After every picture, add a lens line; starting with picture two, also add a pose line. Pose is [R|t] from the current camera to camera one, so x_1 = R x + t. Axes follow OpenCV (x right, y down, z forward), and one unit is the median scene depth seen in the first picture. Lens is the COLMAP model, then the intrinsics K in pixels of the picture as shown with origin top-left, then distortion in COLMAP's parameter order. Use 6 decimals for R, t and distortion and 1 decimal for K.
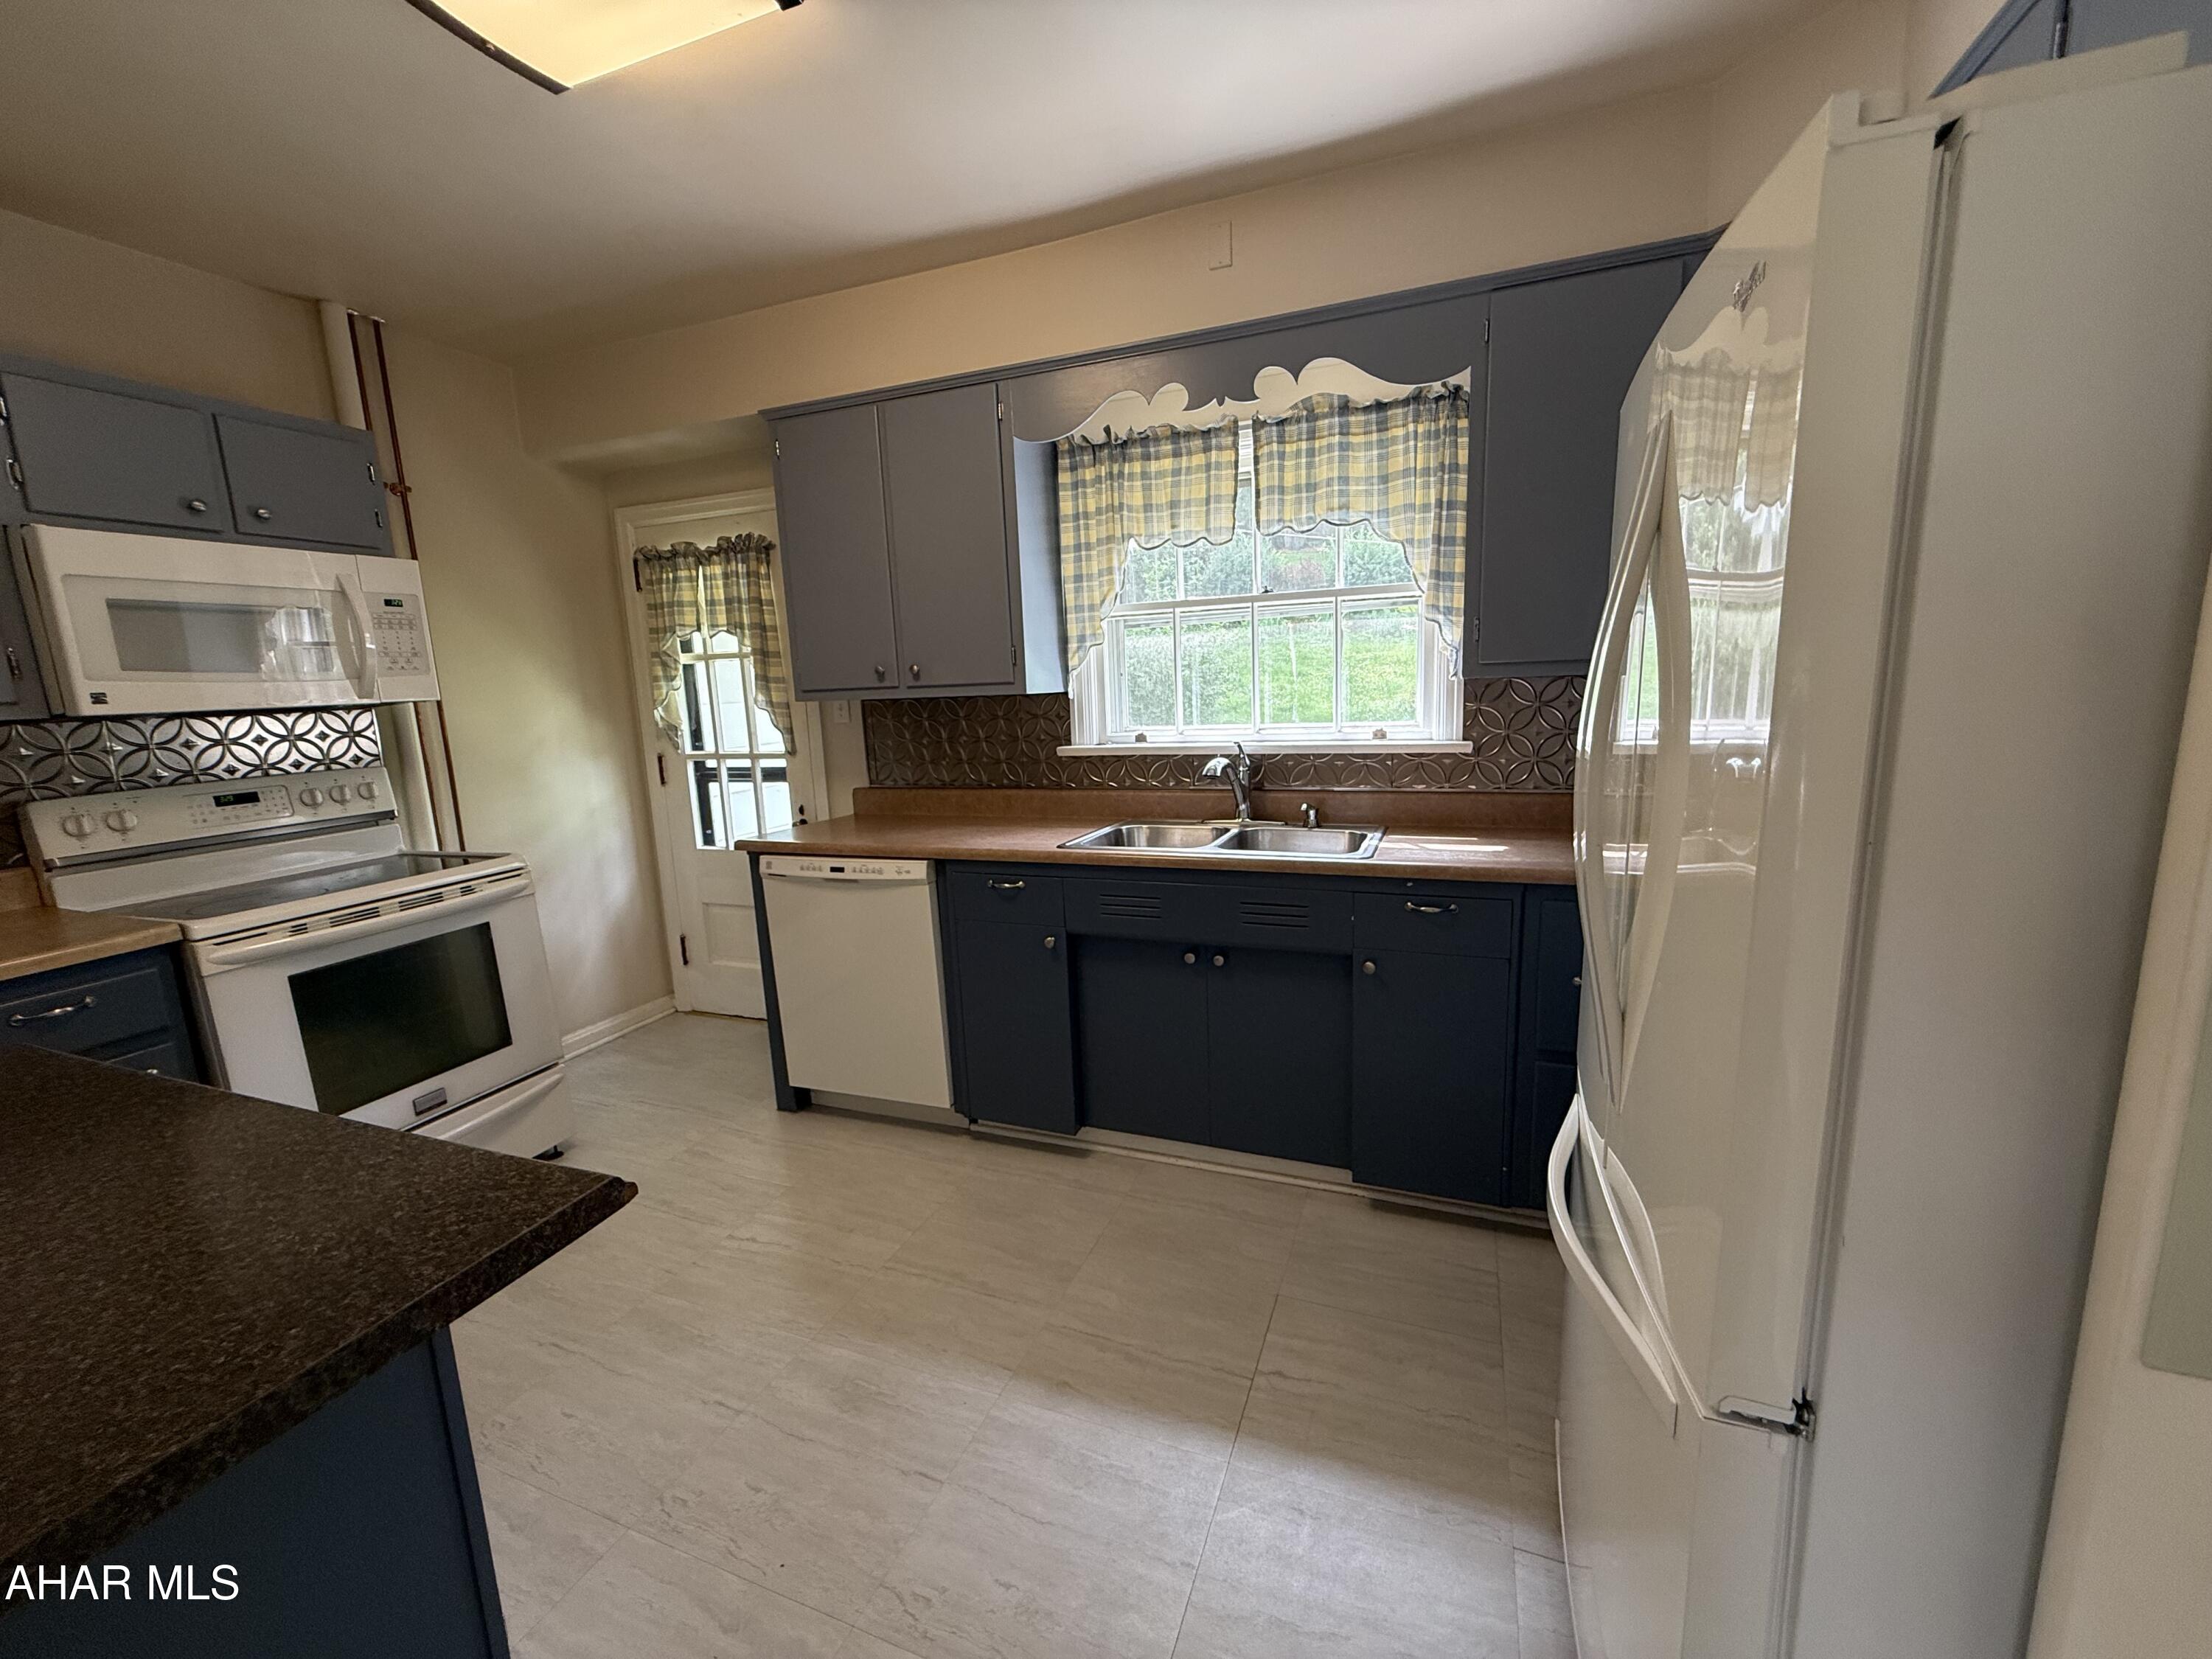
lens RADIAL K [[886.3, 0, 1104.6], [0, 886.3, 830.9], [0, 0, 1]] dist [0.001956, 0.000214]
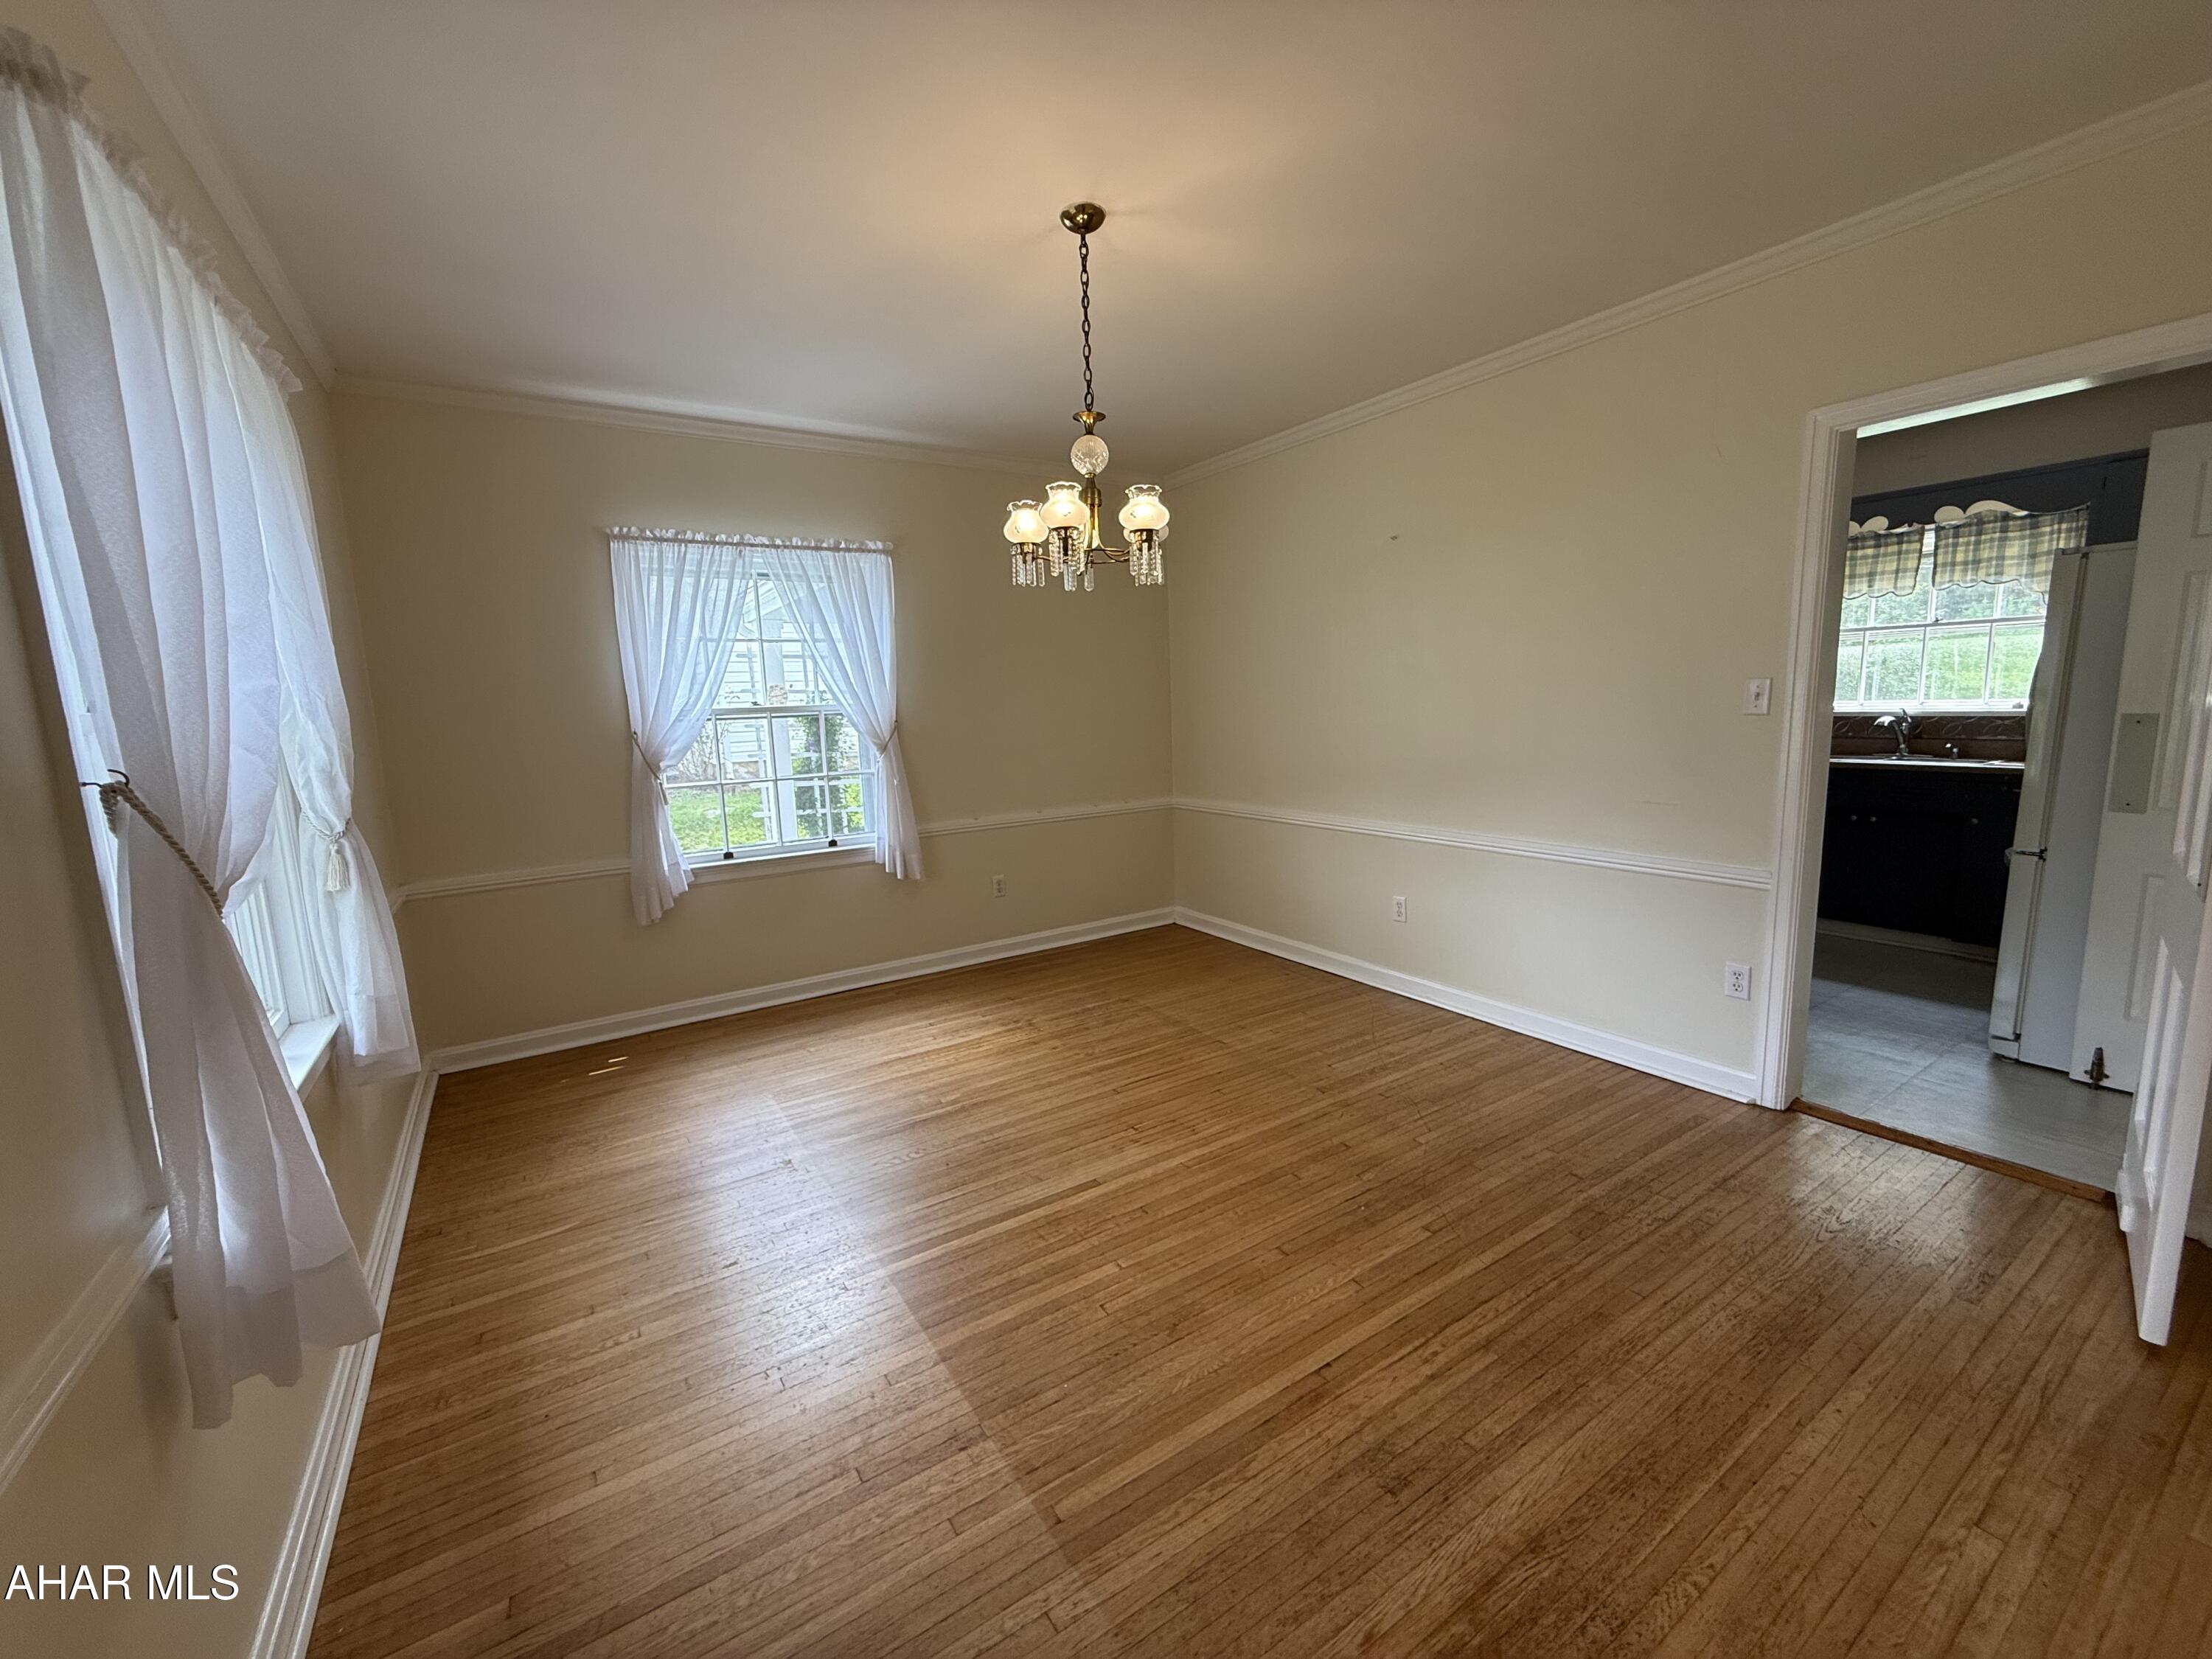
lens RADIAL K [[886.3, 0, 1108.0], [0, 886.3, 831.8], [0, 0, 1]] dist [0.001956, 0.000214]
pose [[0.816086, 0.097927, -0.569574, -0.111776], [-0.094681, 0.994878, 0.035391, 0.237228], [0.570123, 0.025046, 0.821178, -1.378293]]
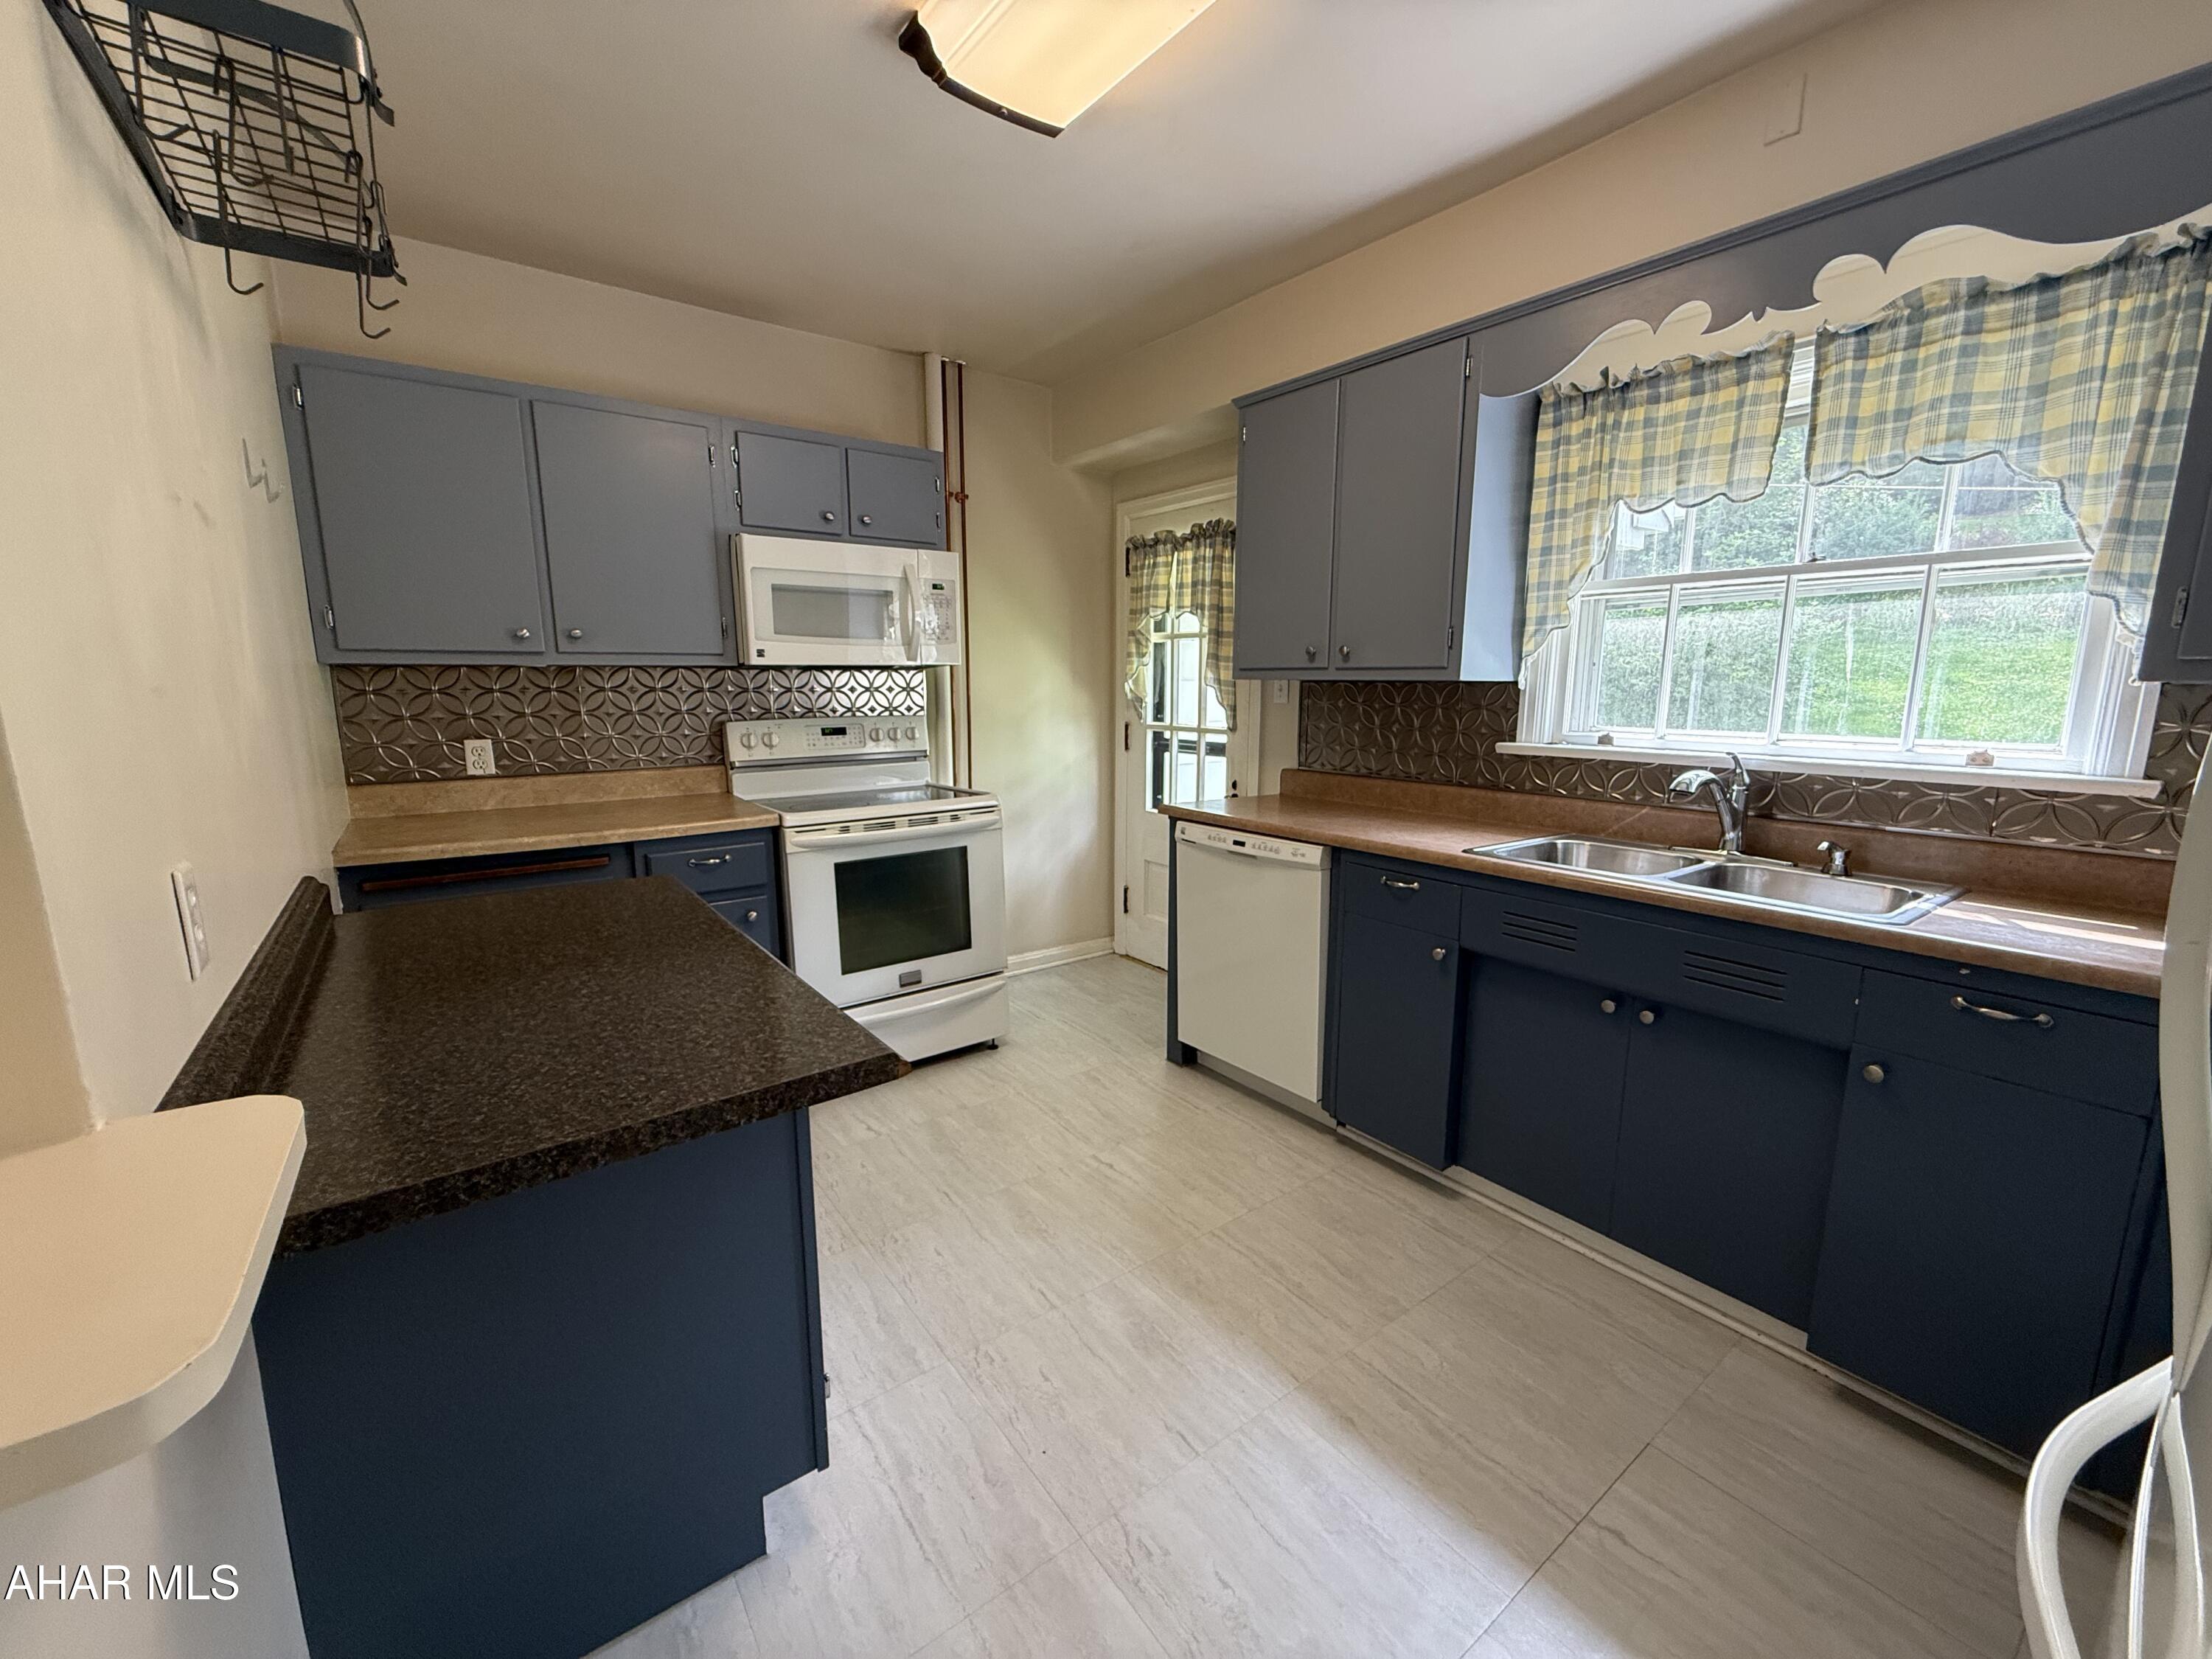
lens RADIAL K [[886.3, 0, 1104.8], [0, 886.3, 831.0], [0, 0, 1]] dist [0.001956, 0.000214]
pose [[0.850767, 0.129945, -0.509224, 0.089220], [-0.124461, 0.991204, 0.044998, 0.002798], [0.510592, 0.025096, 0.859457, 0.040745]]
